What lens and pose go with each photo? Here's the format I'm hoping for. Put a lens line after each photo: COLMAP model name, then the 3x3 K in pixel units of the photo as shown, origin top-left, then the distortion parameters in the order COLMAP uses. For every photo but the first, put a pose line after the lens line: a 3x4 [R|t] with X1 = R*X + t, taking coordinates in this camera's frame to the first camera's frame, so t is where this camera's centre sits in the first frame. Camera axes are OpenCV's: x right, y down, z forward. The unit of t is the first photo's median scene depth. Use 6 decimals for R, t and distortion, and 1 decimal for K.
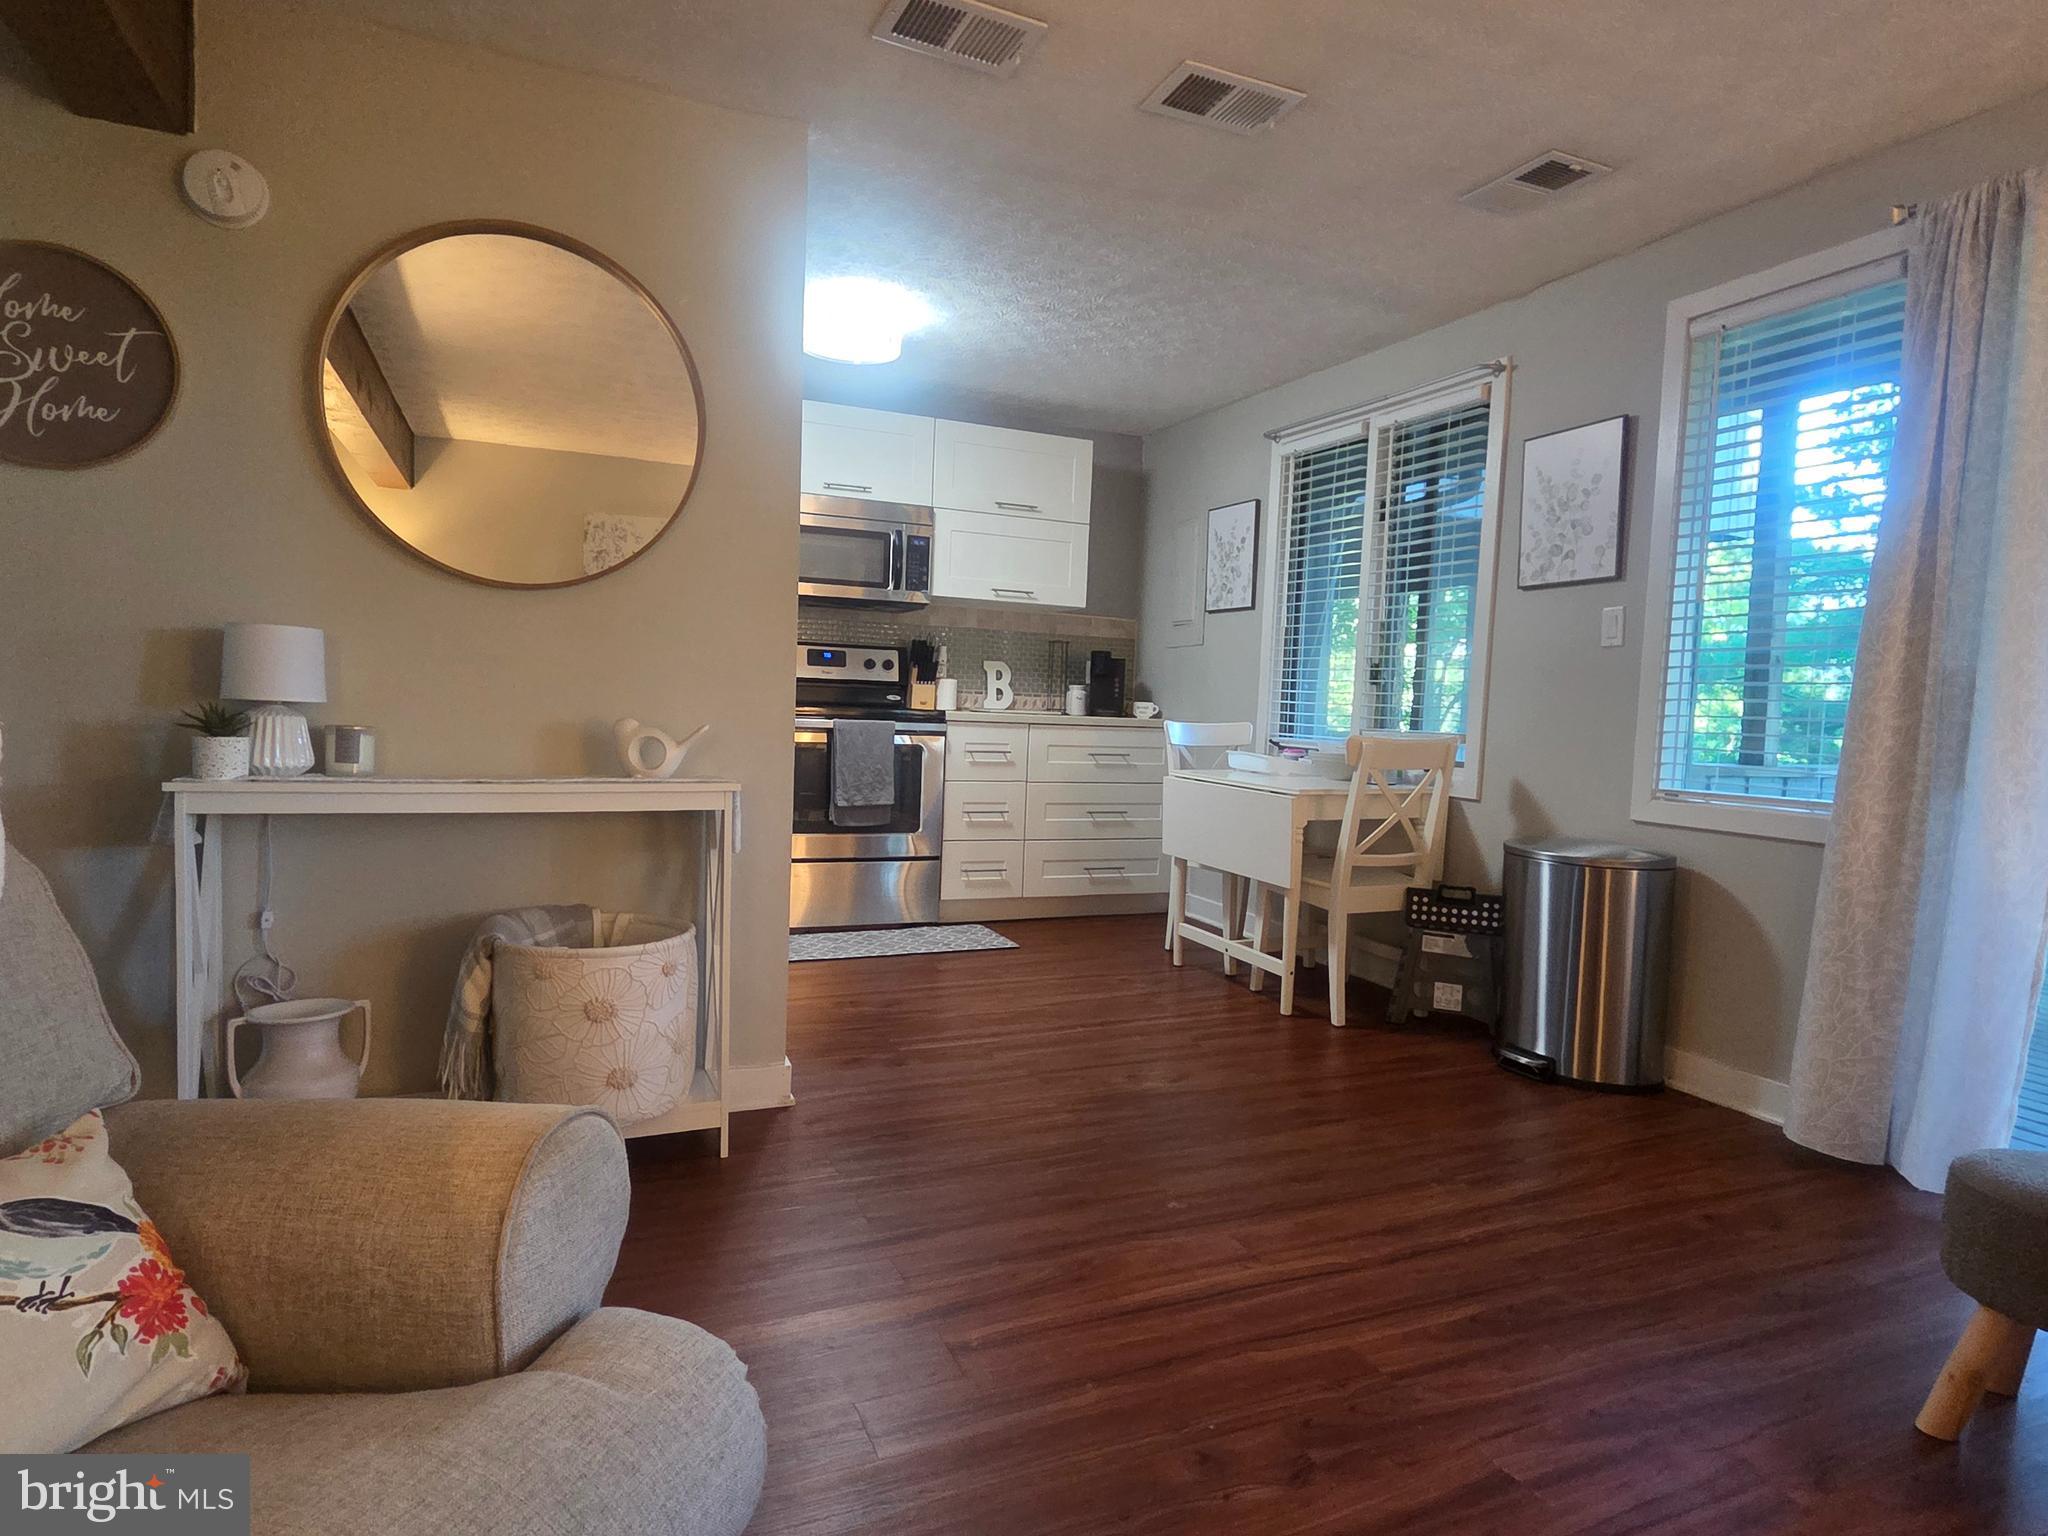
lens RADIAL K [[1142.0, 0, 1014.1], [0, 1142.0, 769.2], [0, 0, 1]] dist [-0.001185, -0.000281]
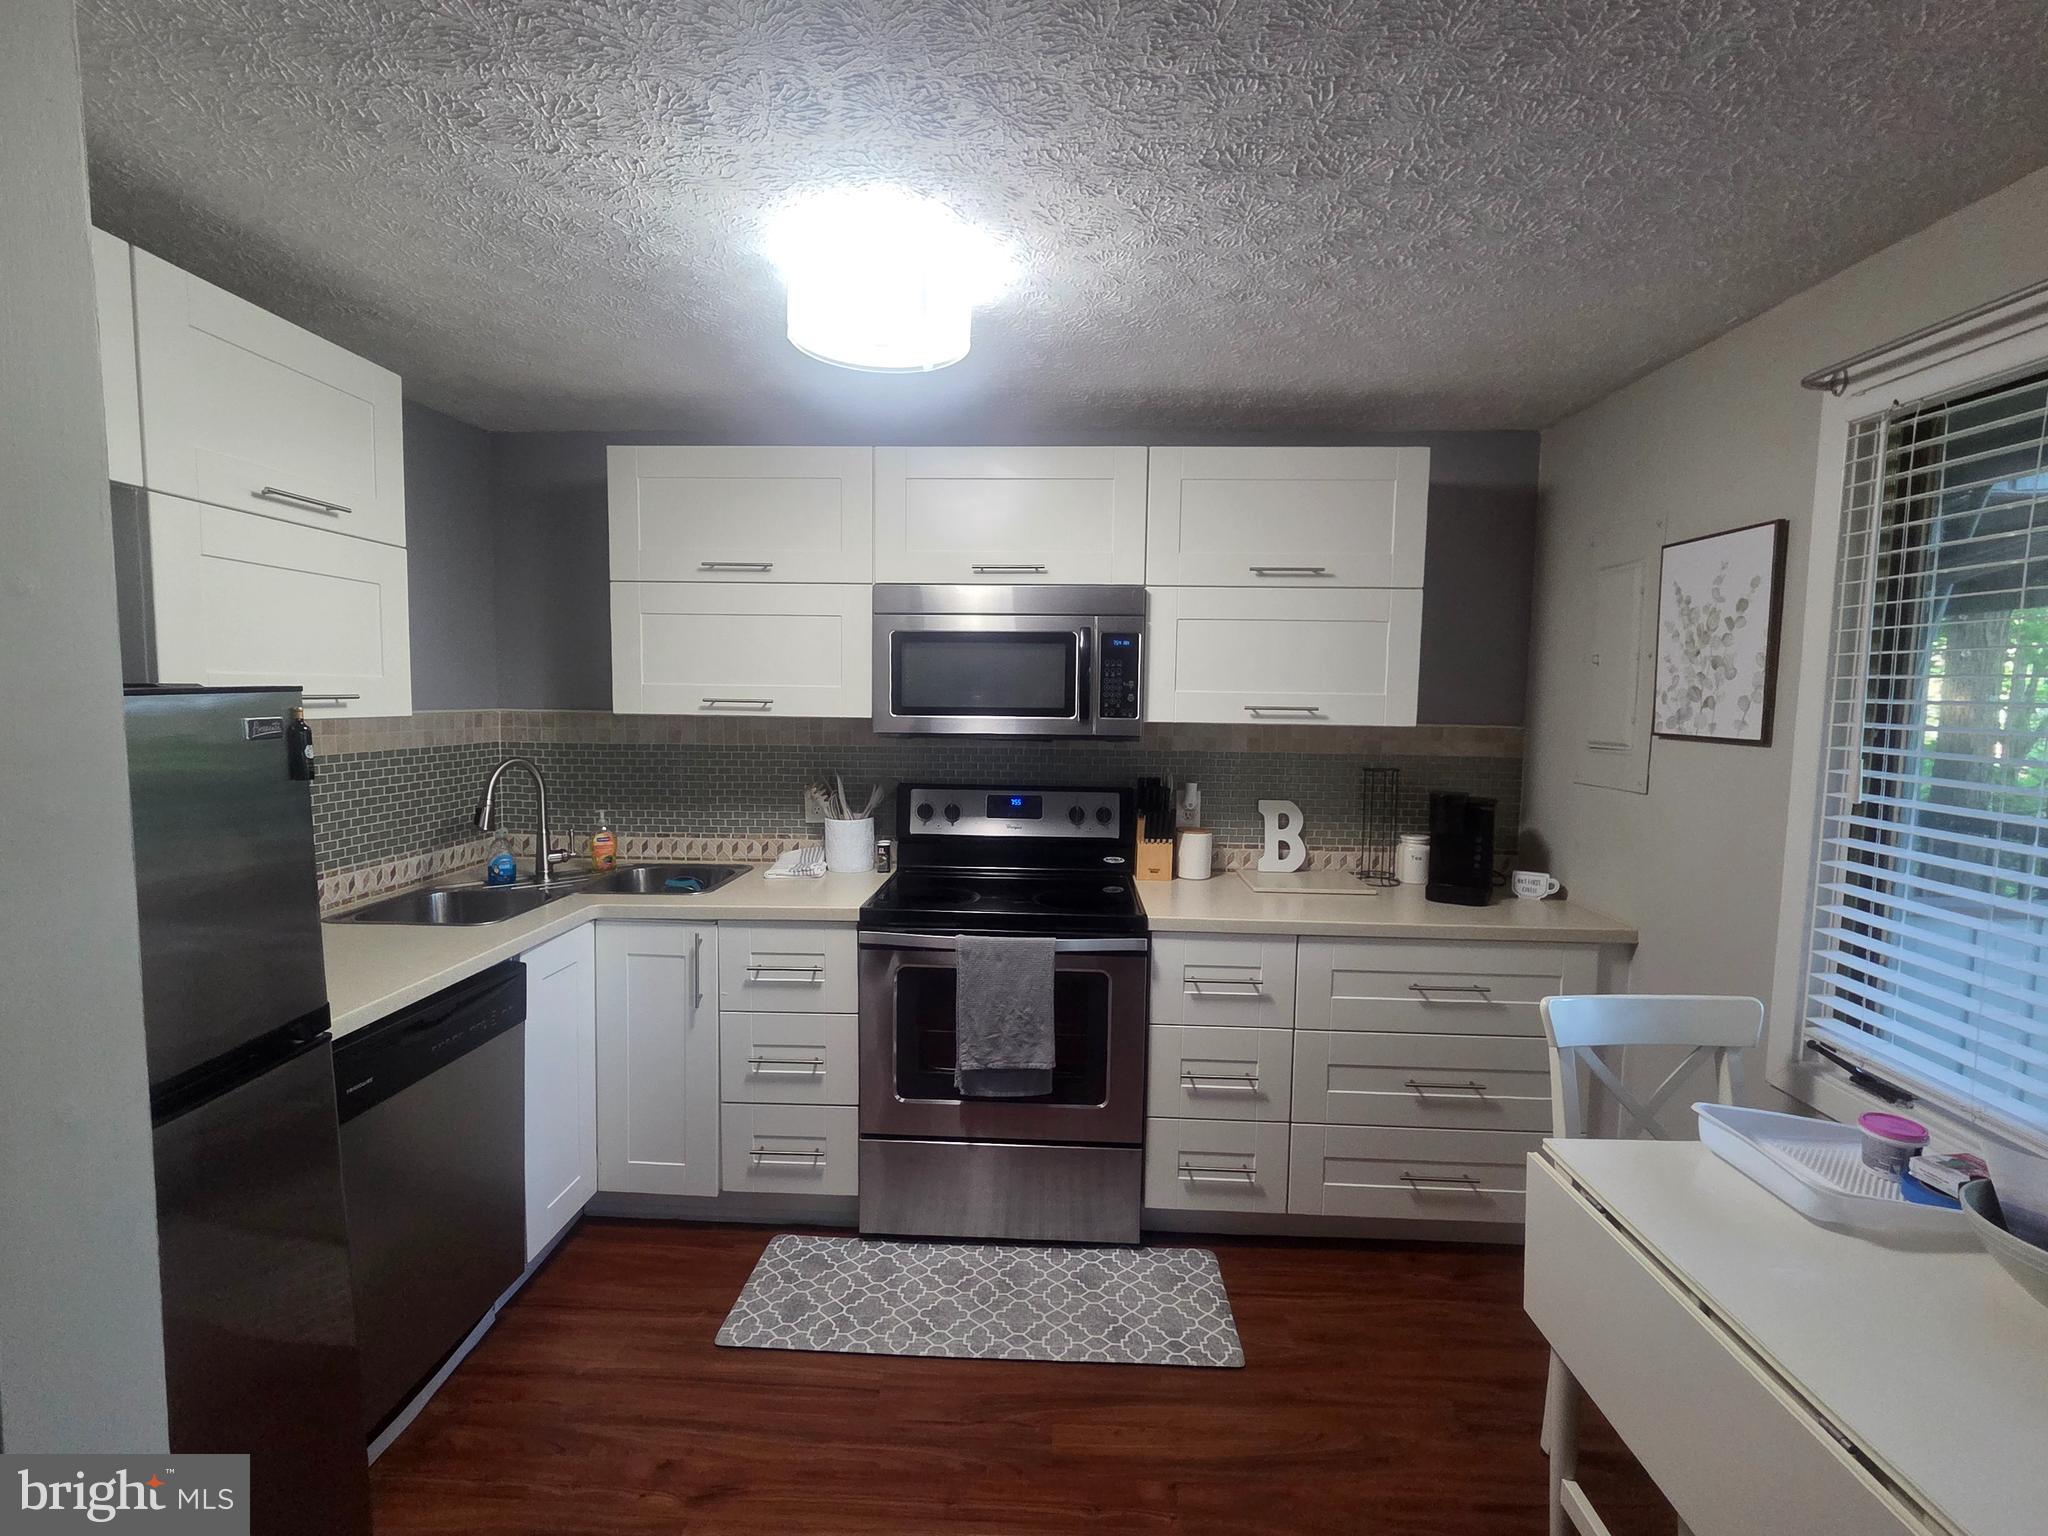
lens RADIAL K [[936.4, 0, 1015.3], [0, 936.4, 769.5], [0, 0, 1]] dist [0.000405, -0.000358]
pose [[0.900119, 0.008571, -0.435560, 0.090864], [-0.004362, 0.999934, 0.010663, -0.127785], [0.435623, -0.007698, 0.900096, 0.478835]]
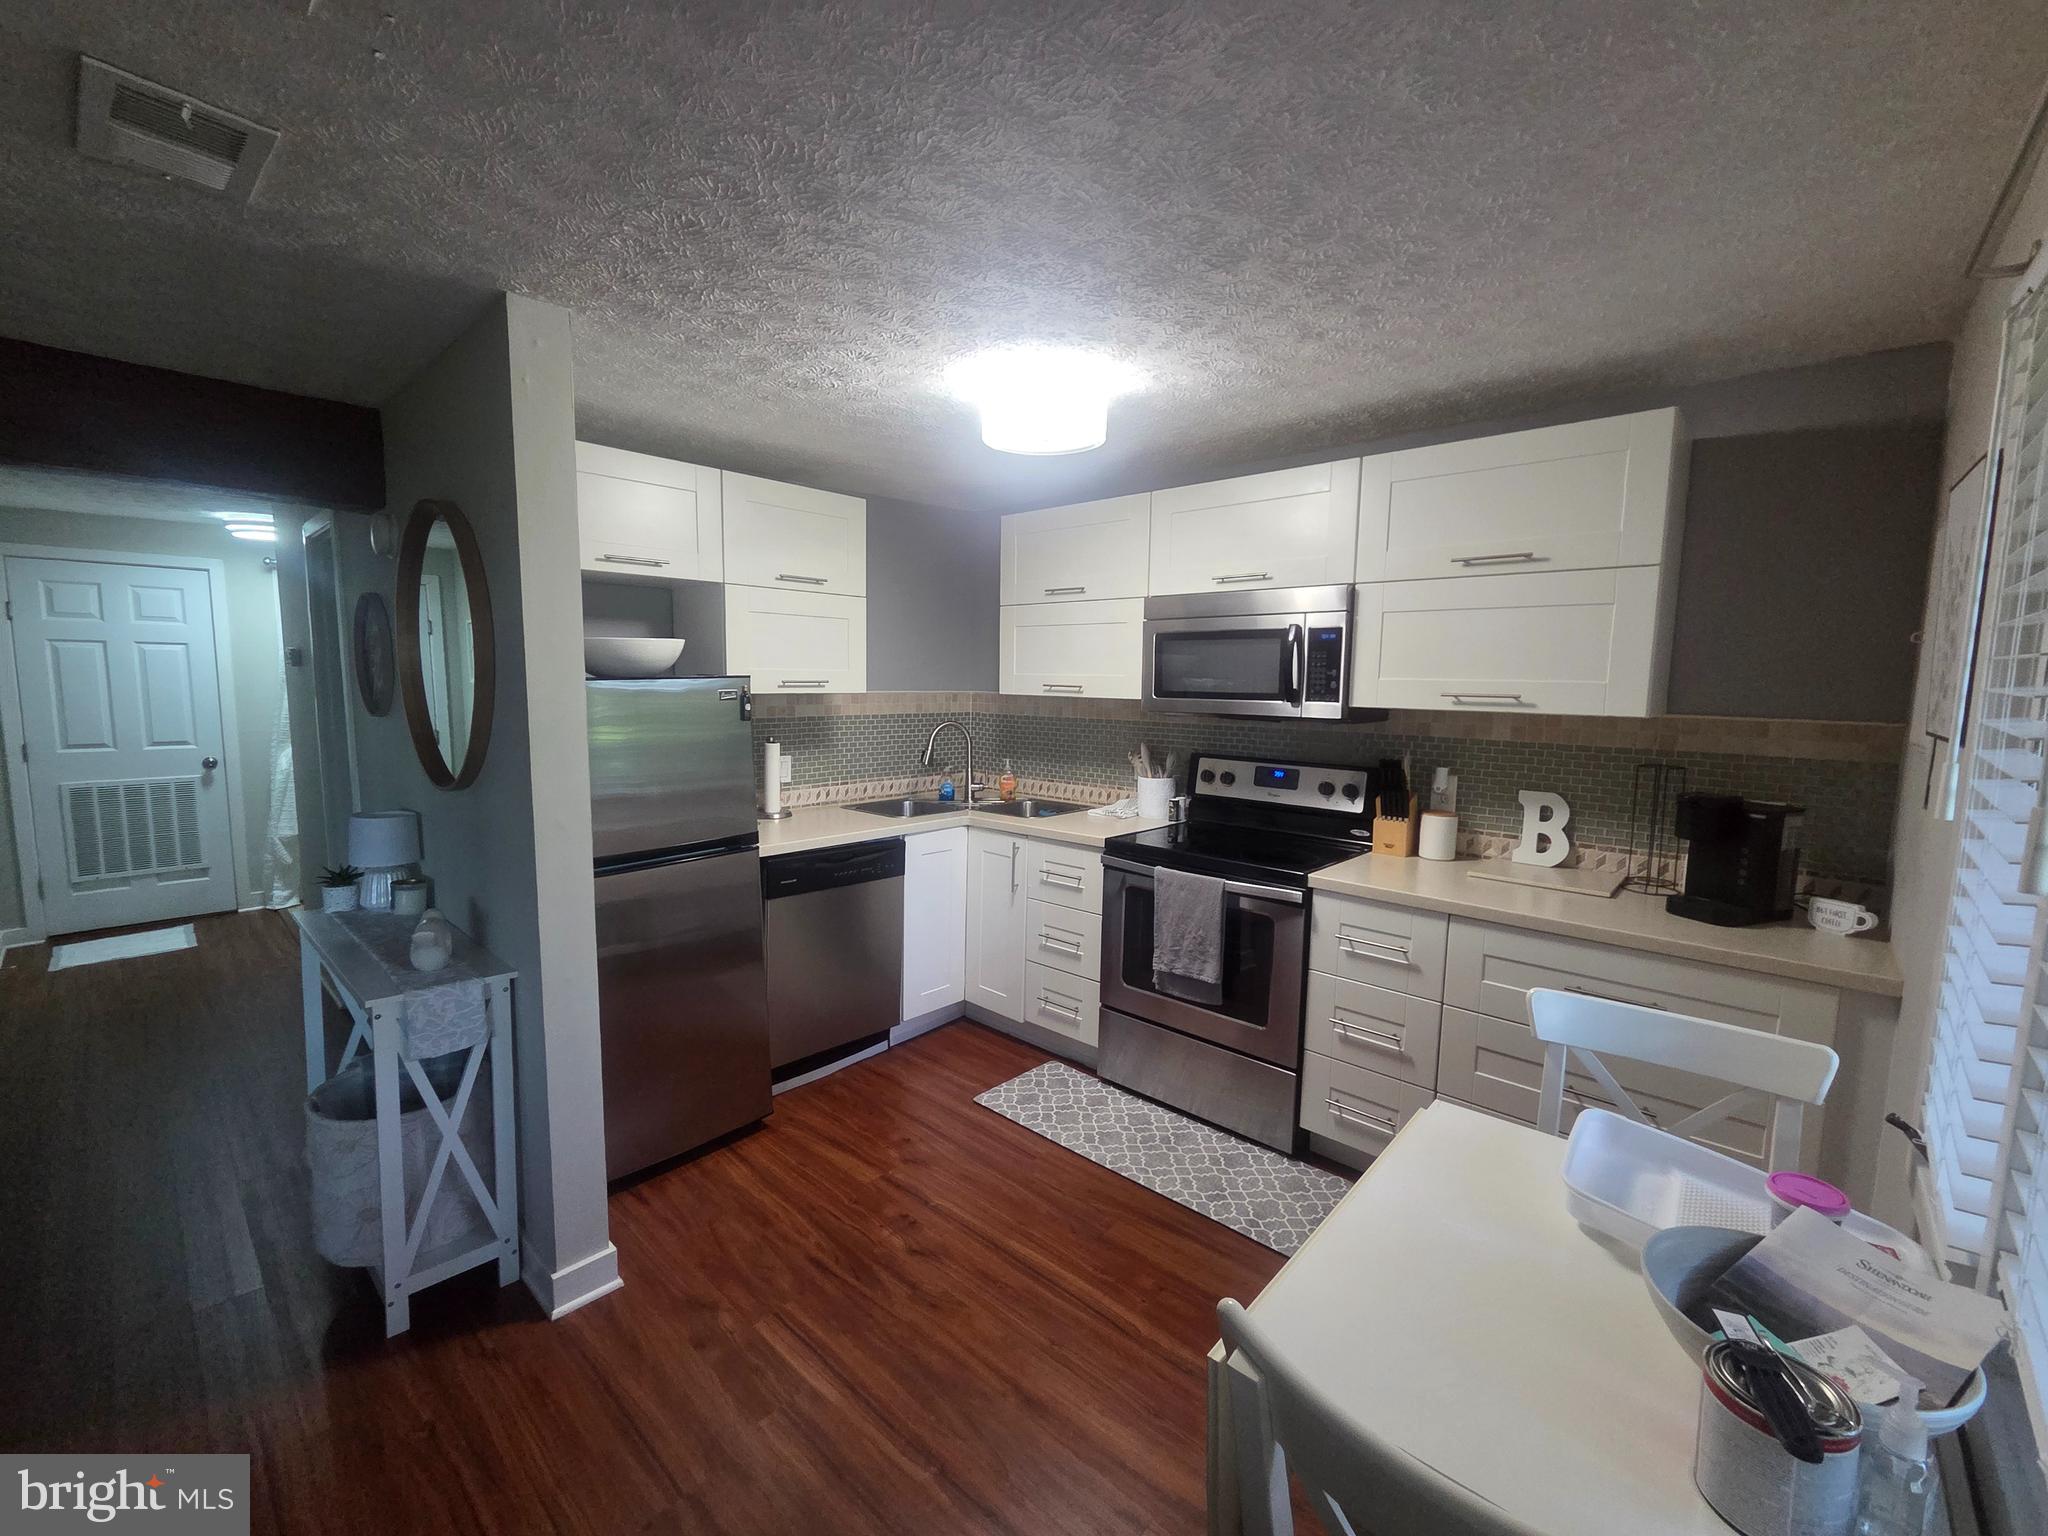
lens RADIAL K [[843.9, 0, 1017.0], [0, 843.9, 770.5], [0, 0, 1]] dist [-0.002607, 0.000078]
pose [[0.406838, 0.068675, -0.910915, 0.322897], [-0.051588, 0.997306, 0.052147, -0.126067], [0.912042, 0.025776, 0.409285, 0.578281]]
